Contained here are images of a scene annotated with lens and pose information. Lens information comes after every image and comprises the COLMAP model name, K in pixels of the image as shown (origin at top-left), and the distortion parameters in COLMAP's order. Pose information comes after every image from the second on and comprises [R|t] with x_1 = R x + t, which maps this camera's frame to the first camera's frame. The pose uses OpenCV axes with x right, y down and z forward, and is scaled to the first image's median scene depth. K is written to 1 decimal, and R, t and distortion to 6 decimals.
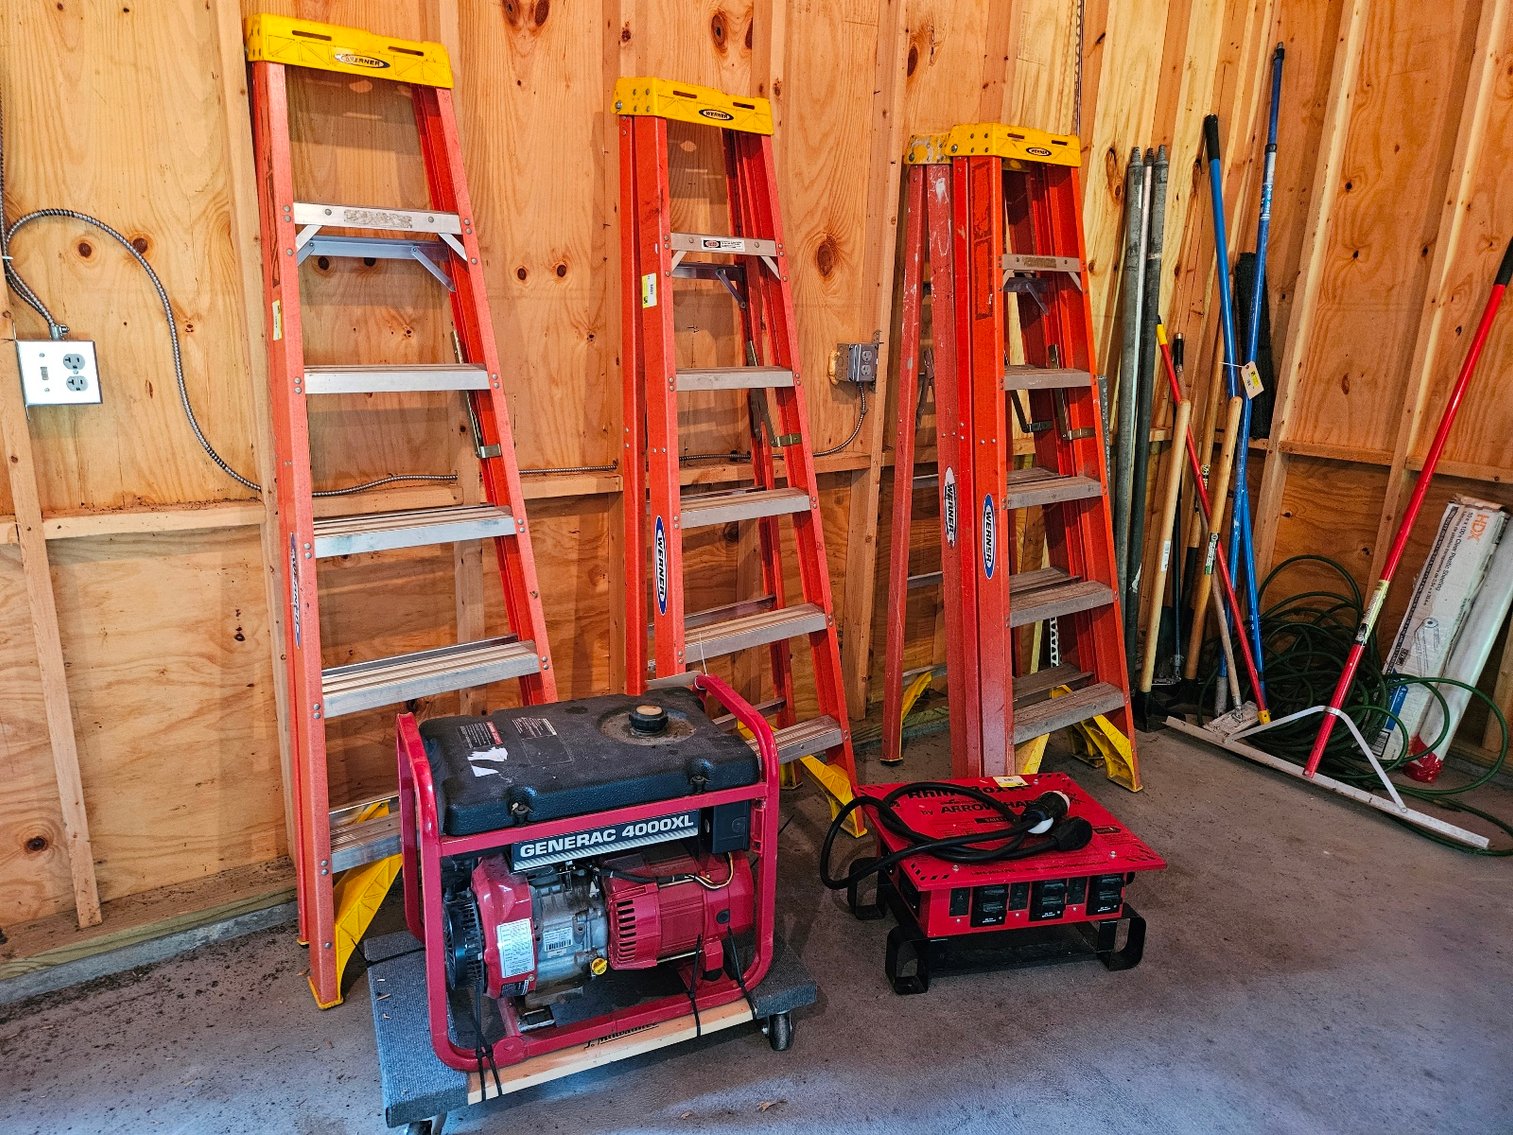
lens RADIAL K [[986.9, 0, 756.5], [0, 986.9, 567.5], [0, 0, 1]] dist [0.000030, -0.001442]
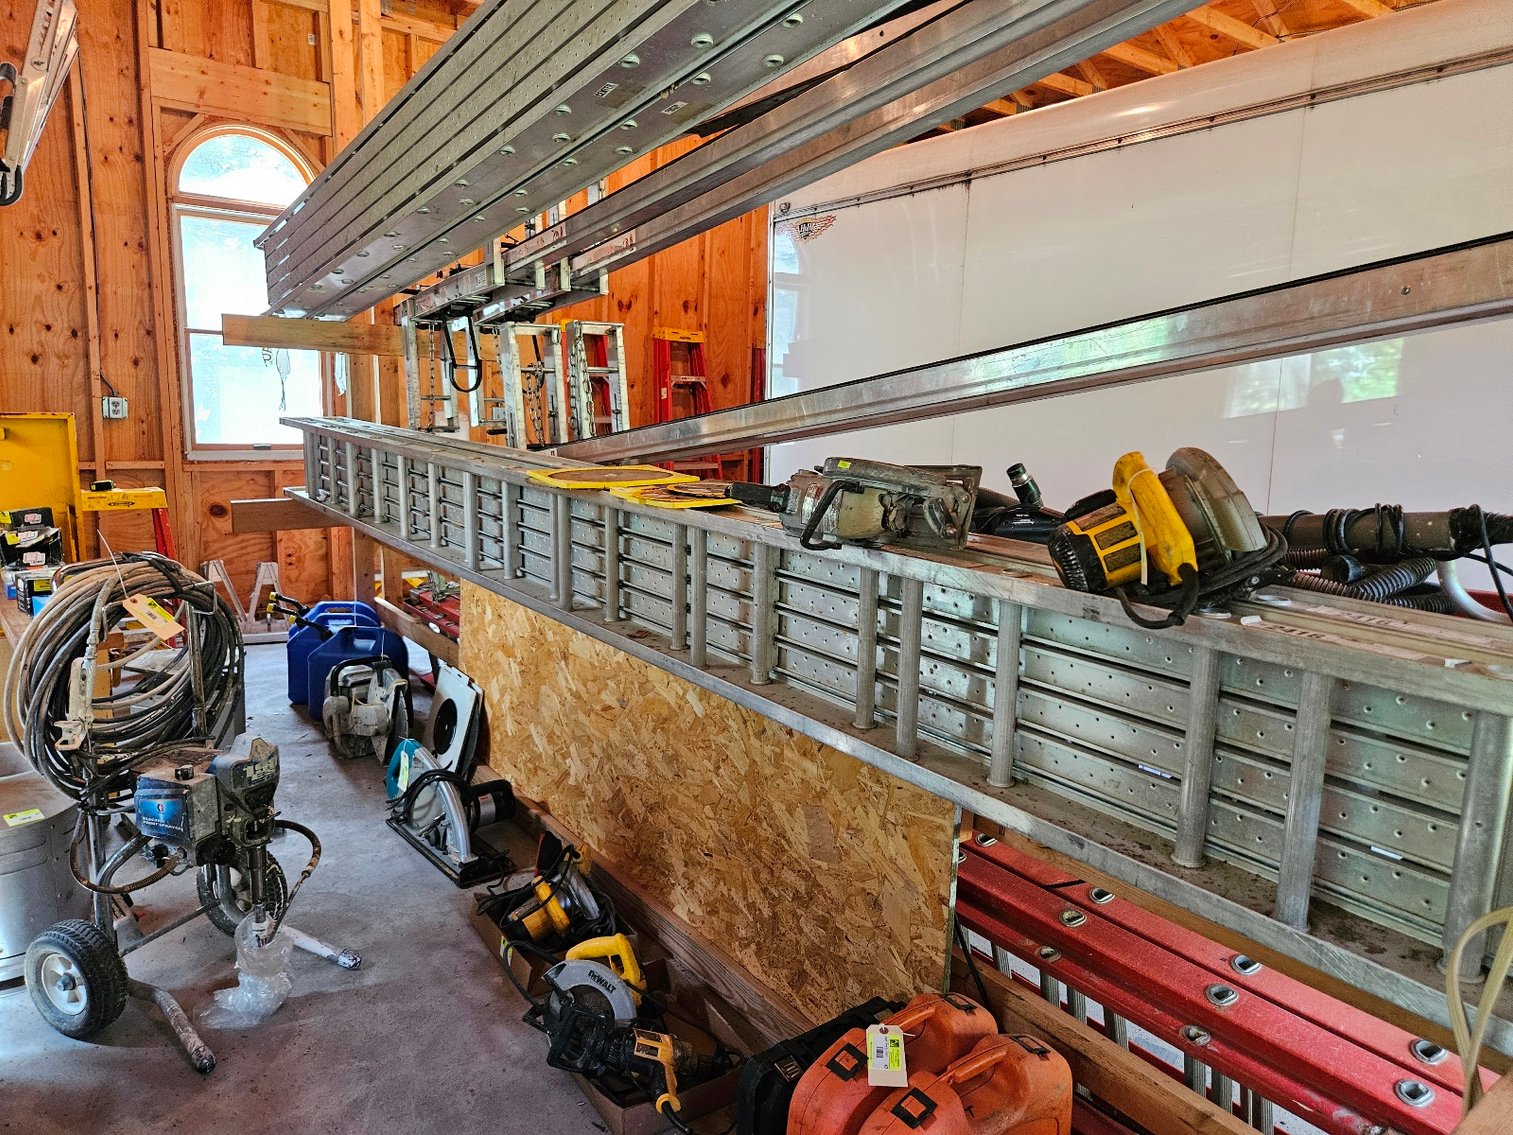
lens RADIAL K [[986.9, 0, 756.5], [0, 986.9, 567.5], [0, 0, 1]] dist [0.000030, -0.001442]
pose [[0.998938, -0.002993, 0.045974, 0.036908], [0.007130, 0.995908, -0.090094, 0.520901], [-0.045516, 0.090326, 0.994872, -1.952095]]
